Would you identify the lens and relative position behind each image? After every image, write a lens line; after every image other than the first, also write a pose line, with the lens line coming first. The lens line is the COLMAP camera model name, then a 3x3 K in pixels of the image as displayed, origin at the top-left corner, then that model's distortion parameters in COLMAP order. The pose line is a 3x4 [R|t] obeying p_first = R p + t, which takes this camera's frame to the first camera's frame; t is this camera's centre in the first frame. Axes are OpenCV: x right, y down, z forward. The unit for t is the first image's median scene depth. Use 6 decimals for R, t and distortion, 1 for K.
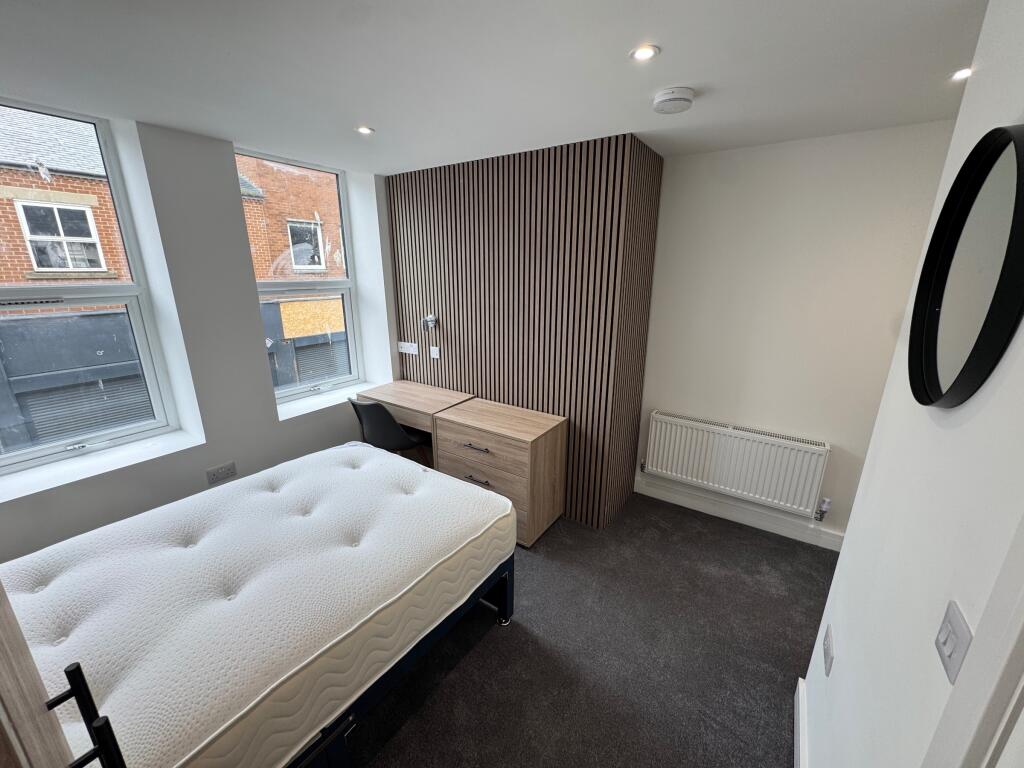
lens RADIAL K [[409.5, 0, 511.7], [0, 409.5, 382.9], [0, 0, 1]] dist [-0.002773, 0.000180]
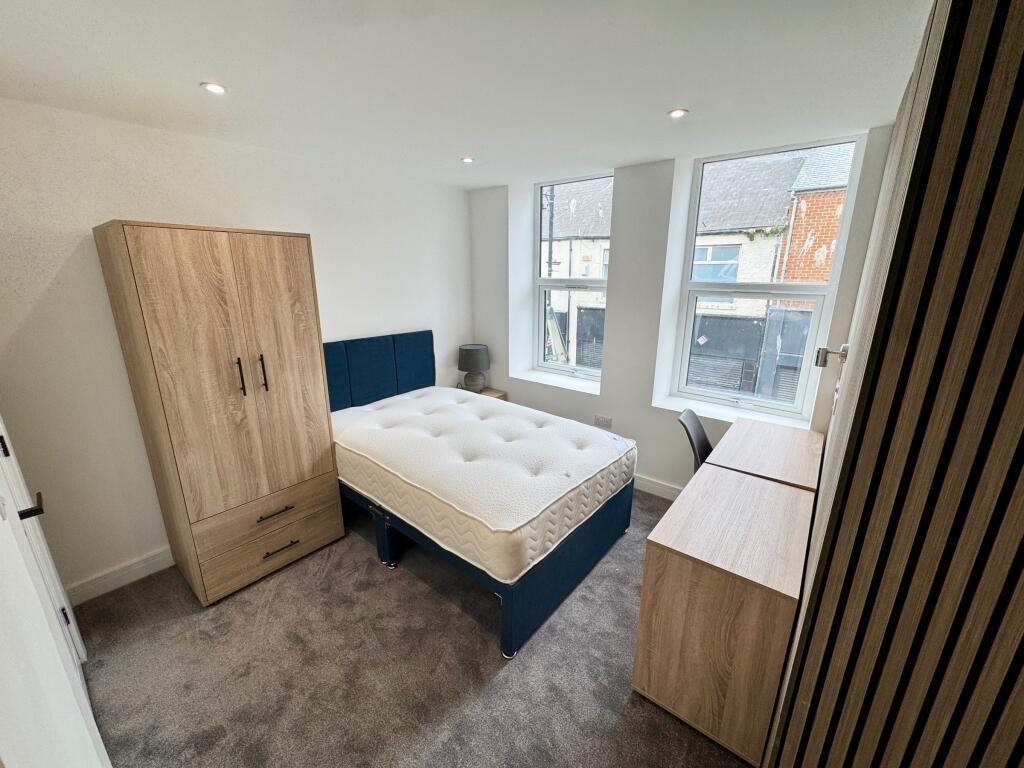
lens RADIAL K [[409.5, 0, 511.7], [0, 409.5, 382.9], [0, 0, 1]] dist [-0.002773, 0.000180]
pose [[-0.084910, 0.273371, -0.958154, 0.480462], [-0.257599, 0.922911, 0.286144, -0.171172], [0.962514, 0.271116, -0.007944, 0.567929]]
